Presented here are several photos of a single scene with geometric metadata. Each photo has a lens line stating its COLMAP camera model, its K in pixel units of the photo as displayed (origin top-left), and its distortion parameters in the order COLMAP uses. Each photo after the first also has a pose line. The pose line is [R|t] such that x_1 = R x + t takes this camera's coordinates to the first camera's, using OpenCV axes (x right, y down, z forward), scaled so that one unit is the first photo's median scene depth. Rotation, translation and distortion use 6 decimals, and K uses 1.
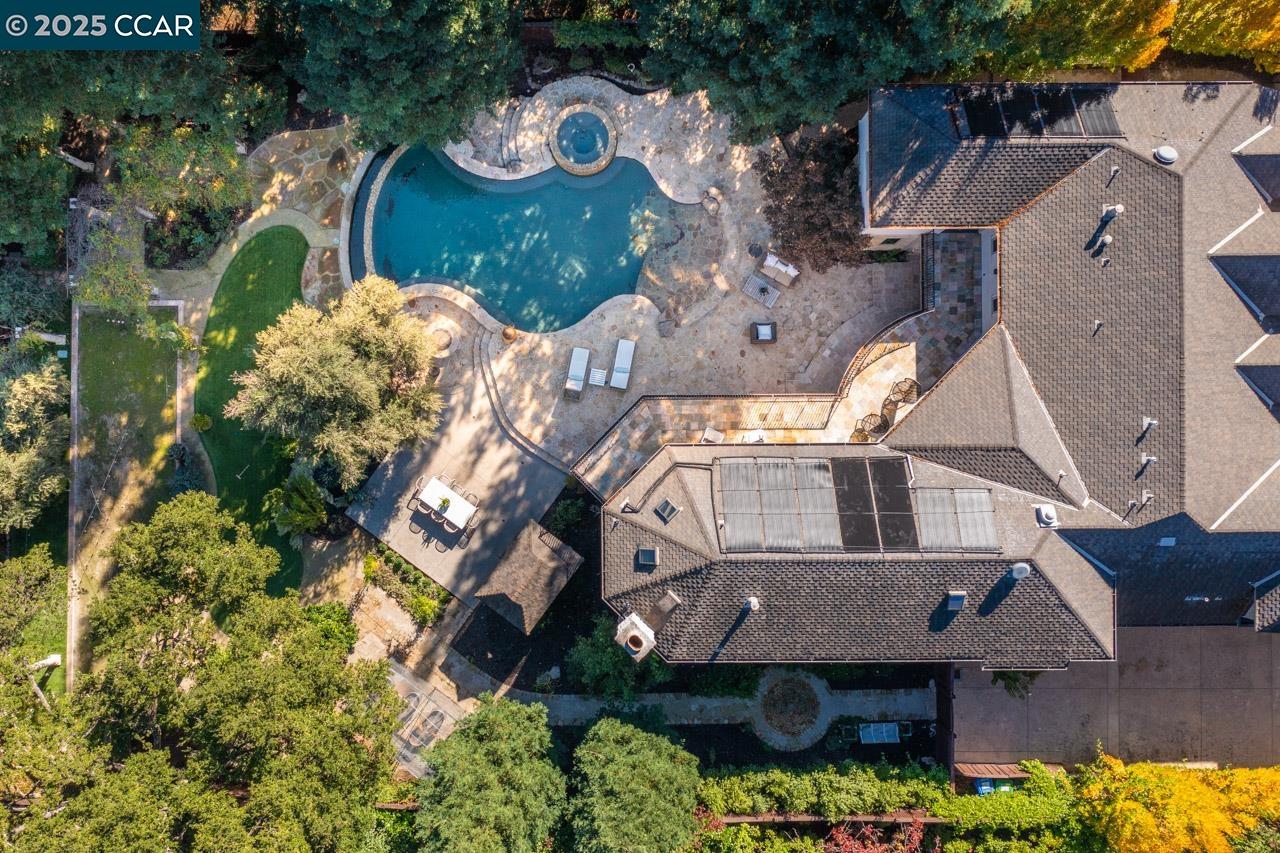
lens RADIAL K [[1034.4, 0, 633.2], [0, 1034.4, 432.3], [0, 0, 1]] dist [-0.012821, -0.000464]
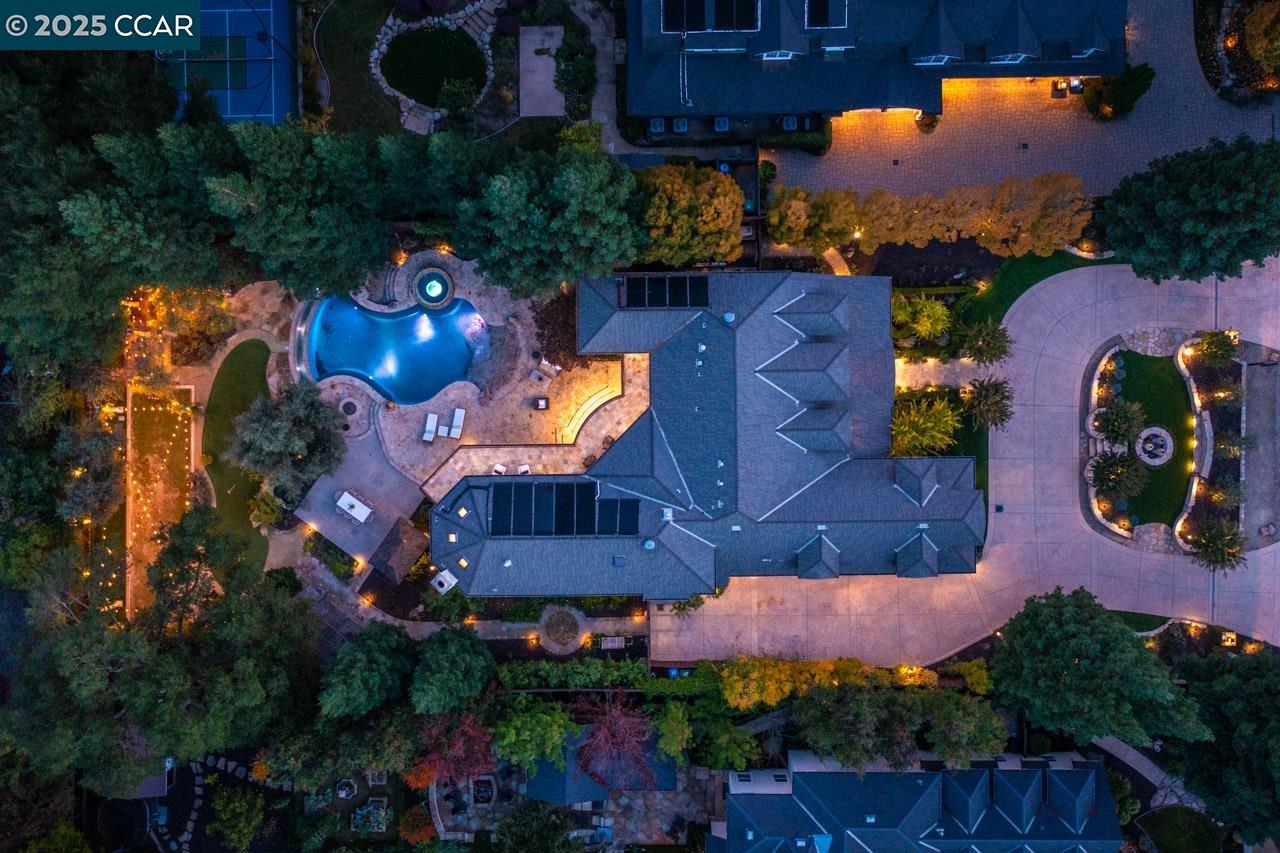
lens RADIAL K [[1034.4, 0, 646.6], [0, 1034.4, 420.7], [0, 0, 1]] dist [-0.012821, -0.000464]
pose [[0.999970, -0.007743, -0.000531, 0.294248], [0.007746, 0.999953, 0.005831, -0.077214], [0.000485, -0.005834, 0.999983, -0.665787]]
